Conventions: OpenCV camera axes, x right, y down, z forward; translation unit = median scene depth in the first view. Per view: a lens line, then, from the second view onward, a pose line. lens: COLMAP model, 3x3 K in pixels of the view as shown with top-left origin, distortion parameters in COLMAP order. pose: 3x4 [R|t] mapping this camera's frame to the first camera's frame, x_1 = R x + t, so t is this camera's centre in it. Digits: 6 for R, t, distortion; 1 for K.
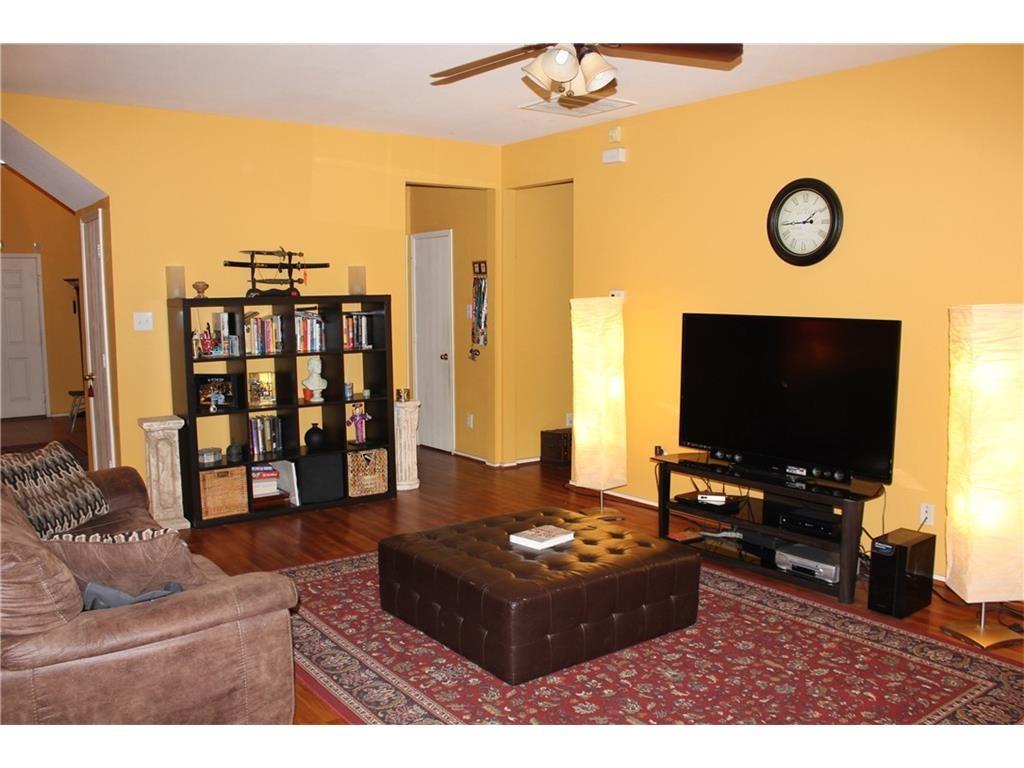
lens RADIAL K [[860.5, 0, 508.0], [0, 860.5, 390.0], [0, 0, 1]] dist [-0.067643, -0.003117]
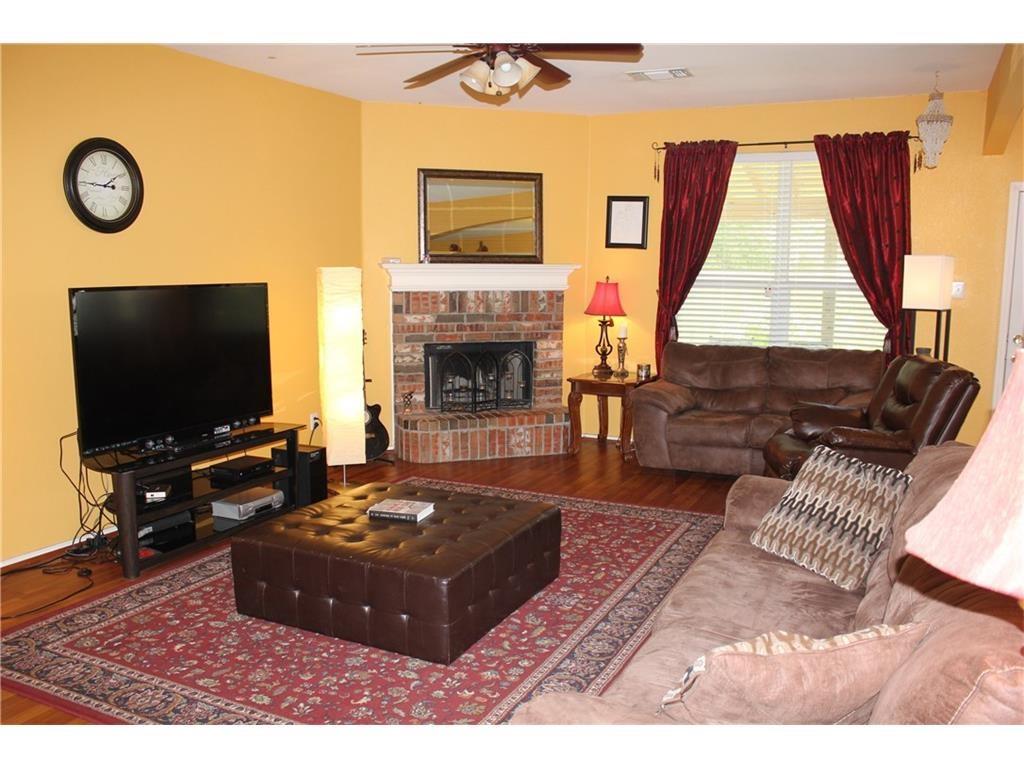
lens RADIAL K [[860.5, 0, 508.8], [0, 860.5, 379.4], [0, 0, 1]] dist [-0.067643, -0.003117]
pose [[-0.446018, -0.110623, 0.888161, -0.859502], [0.109525, 0.978129, 0.176830, -0.130010], [-0.888297, 0.176145, -0.424147, 1.286307]]
